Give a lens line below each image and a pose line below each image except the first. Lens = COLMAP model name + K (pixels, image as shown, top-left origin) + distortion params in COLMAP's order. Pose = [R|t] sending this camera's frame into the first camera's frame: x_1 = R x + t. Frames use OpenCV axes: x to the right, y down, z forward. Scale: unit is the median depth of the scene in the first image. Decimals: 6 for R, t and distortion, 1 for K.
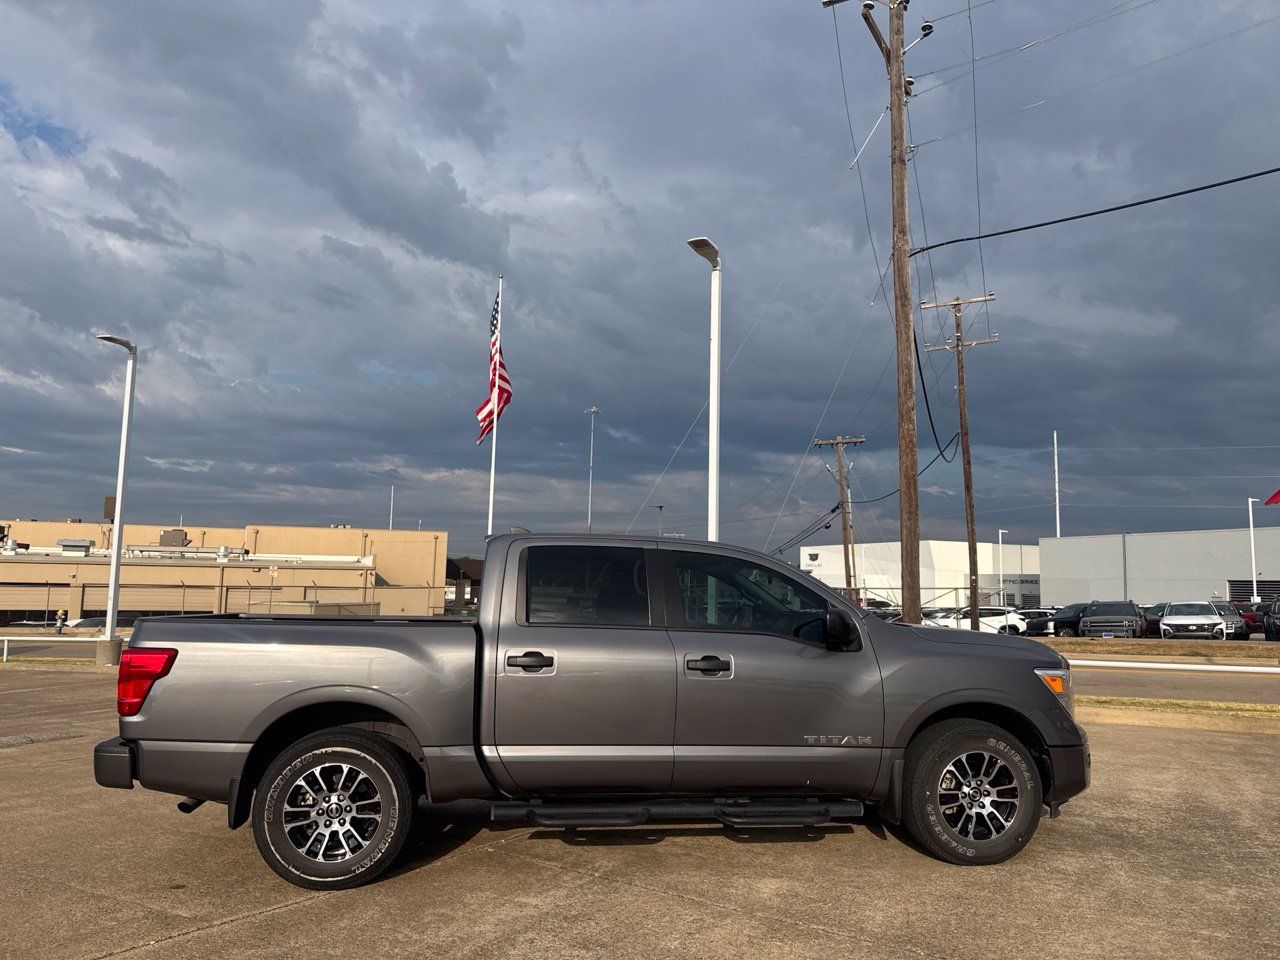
lens RADIAL K [[903.8, 0, 640.4], [0, 903.8, 469.0], [0, 0, 1]] dist [0.040536, -0.059813]
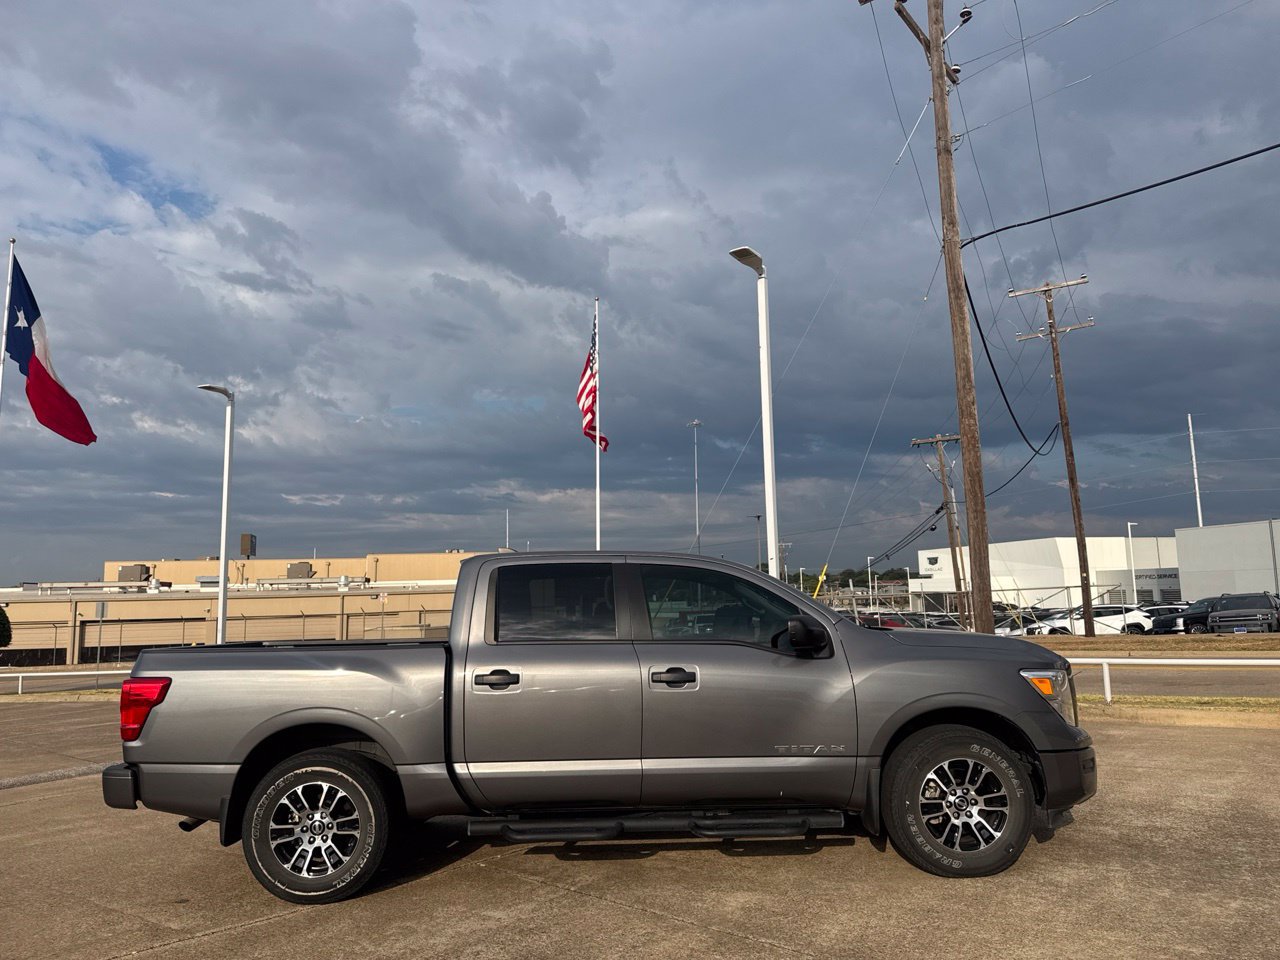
lens RADIAL K [[903.8, 0, 640.8], [0, 903.8, 459.3], [0, 0, 1]] dist [0.040536, -0.059813]
pose [[0.990932, -0.059762, -0.120341, 0.156607], [0.056742, 0.997986, -0.028370, 0.001193], [0.121794, 0.021284, 0.992327, -0.006765]]
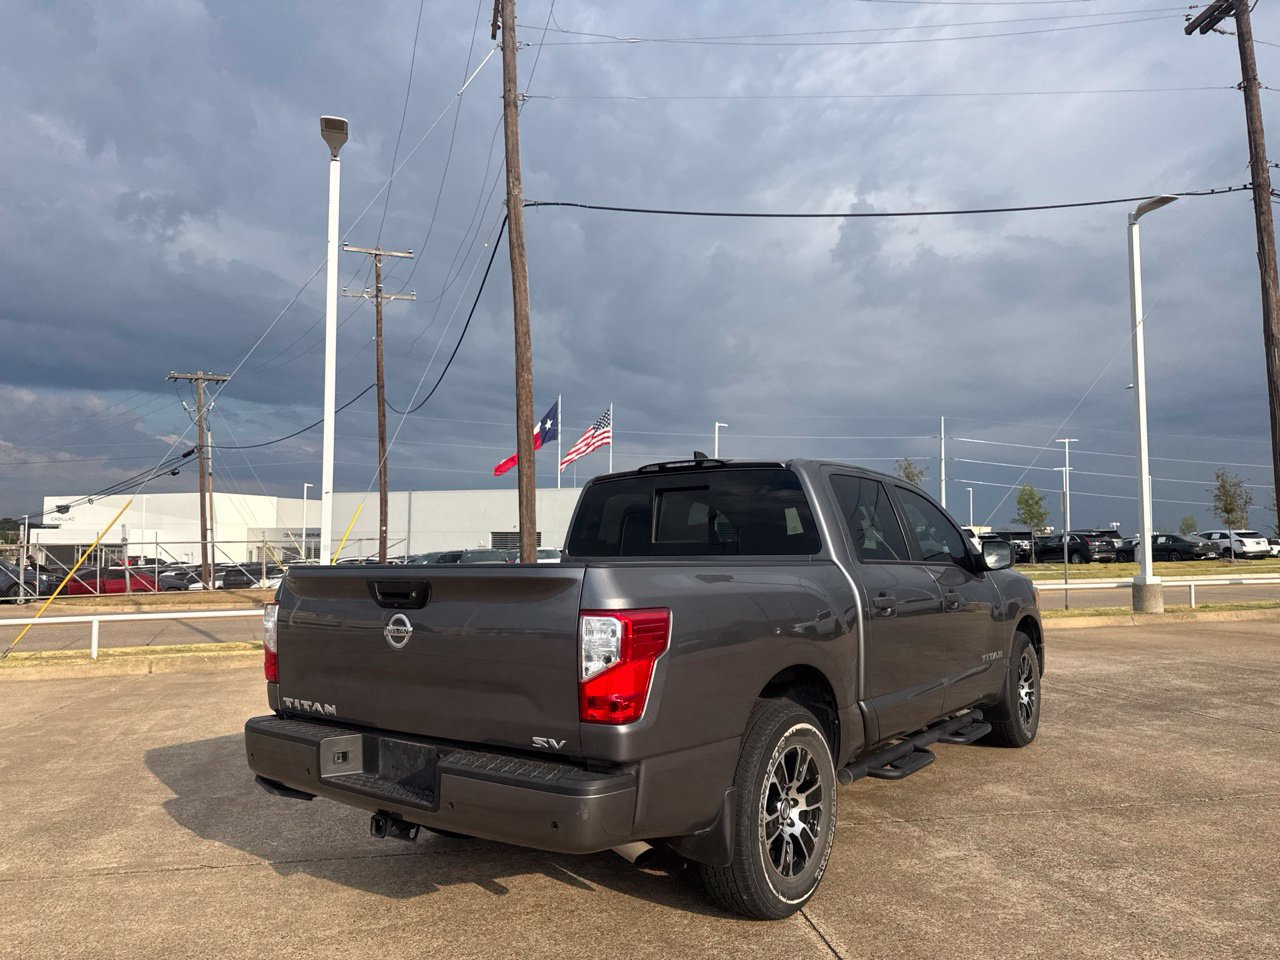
lens RADIAL K [[903.5, 0, 639.6], [0, 903.5, 475.6], [0, 0, 1]] dist [0.029833, -0.041322]
pose [[0.696819, 0.045175, 0.715823, -0.815217], [-0.085203, 0.996161, 0.020074, 0.080276], [-0.712169, -0.074978, 0.697993, 0.488649]]
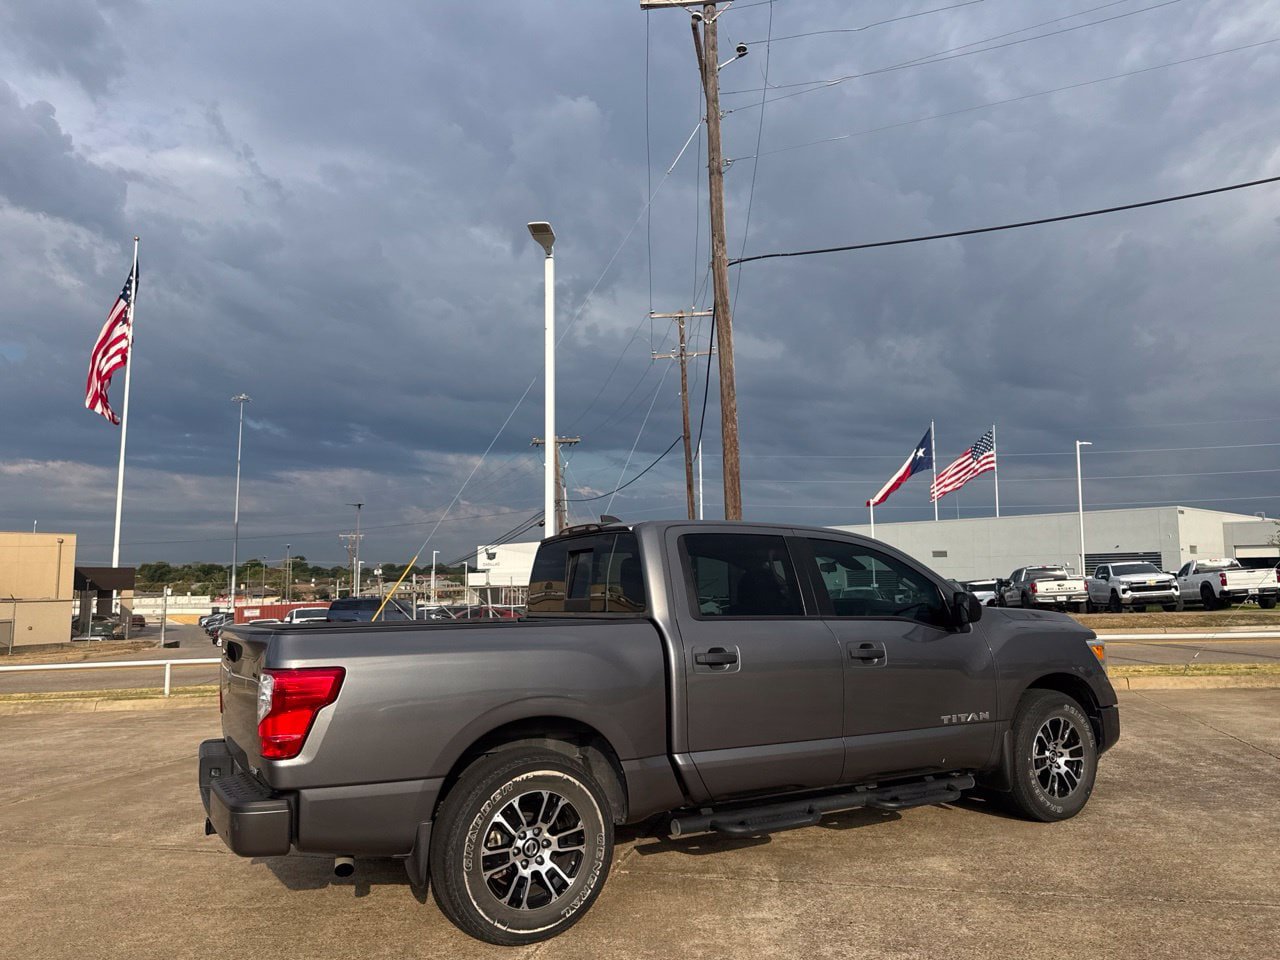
lens RADIAL K [[903.5, 0, 641.3], [0, 903.5, 474.3], [0, 0, 1]] dist [0.029833, -0.041322]
pose [[0.929170, 0.016785, 0.369271, -0.467901], [-0.018973, 0.999817, 0.002294, 0.022392], [-0.369165, -0.009138, 0.929319, 0.156003]]
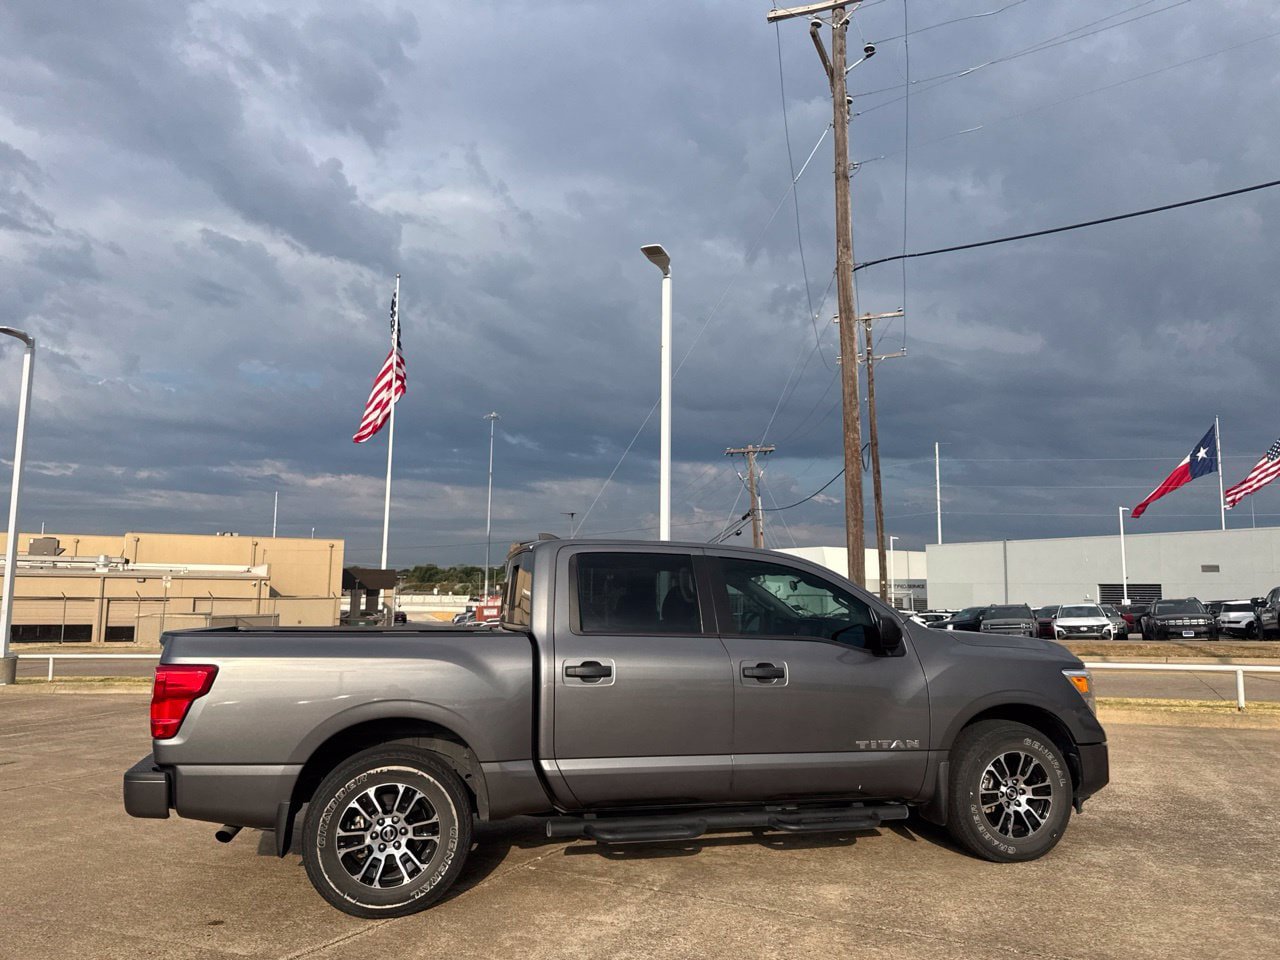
lens RADIAL K [[903.8, 0, 642.0], [0, 903.8, 471.8], [0, 0, 1]] dist [0.040536, -0.059813]
pose [[0.993103, 0.007649, 0.116995, -0.158239], [-0.007093, 0.999961, -0.005172, 0.002231], [-0.117030, 0.004306, 0.993119, 0.023691]]
